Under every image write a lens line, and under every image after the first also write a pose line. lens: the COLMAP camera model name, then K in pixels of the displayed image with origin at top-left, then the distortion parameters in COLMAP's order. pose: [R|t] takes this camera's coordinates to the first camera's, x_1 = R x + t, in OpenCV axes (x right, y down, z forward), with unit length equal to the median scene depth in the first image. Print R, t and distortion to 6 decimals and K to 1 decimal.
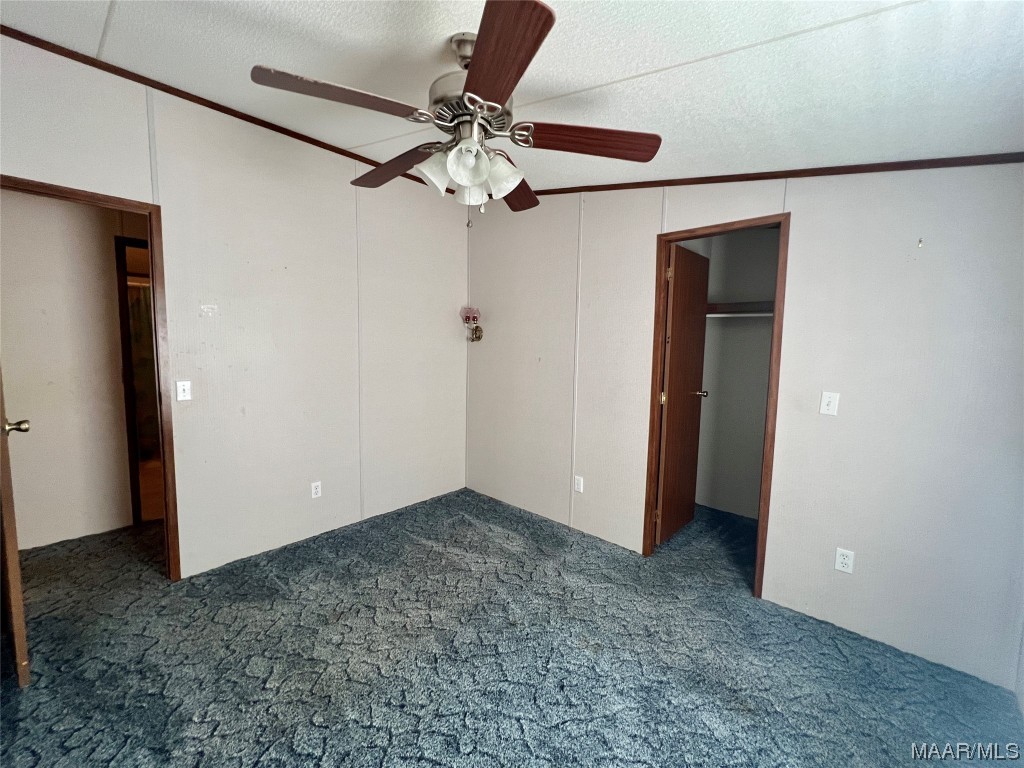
lens RADIAL K [[410.6, 0, 509.8], [0, 410.6, 380.8], [0, 0, 1]] dist [-0.000821, 0.000090]
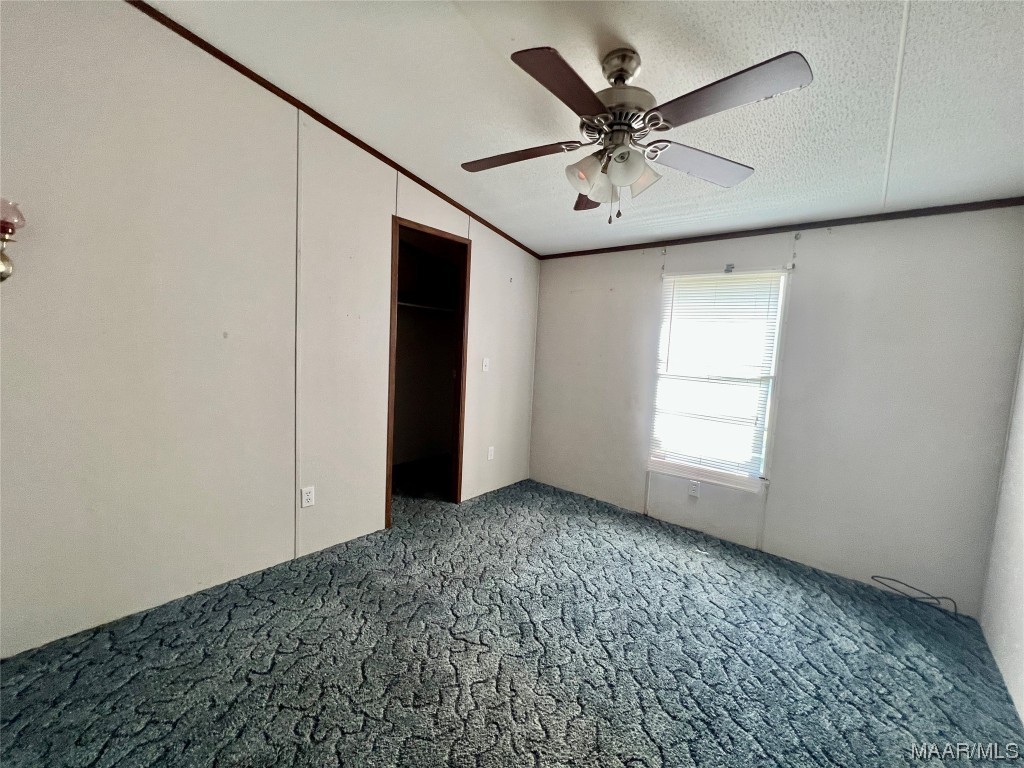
lens RADIAL K [[410.6, 0, 509.8], [0, 410.6, 380.8], [0, 0, 1]] dist [-0.000821, 0.000090]
pose [[-0.030854, -0.102918, 0.994211, -0.826558], [0.039875, 0.993766, 0.104109, -0.046268], [-0.998728, 0.042856, -0.026558, 0.871955]]
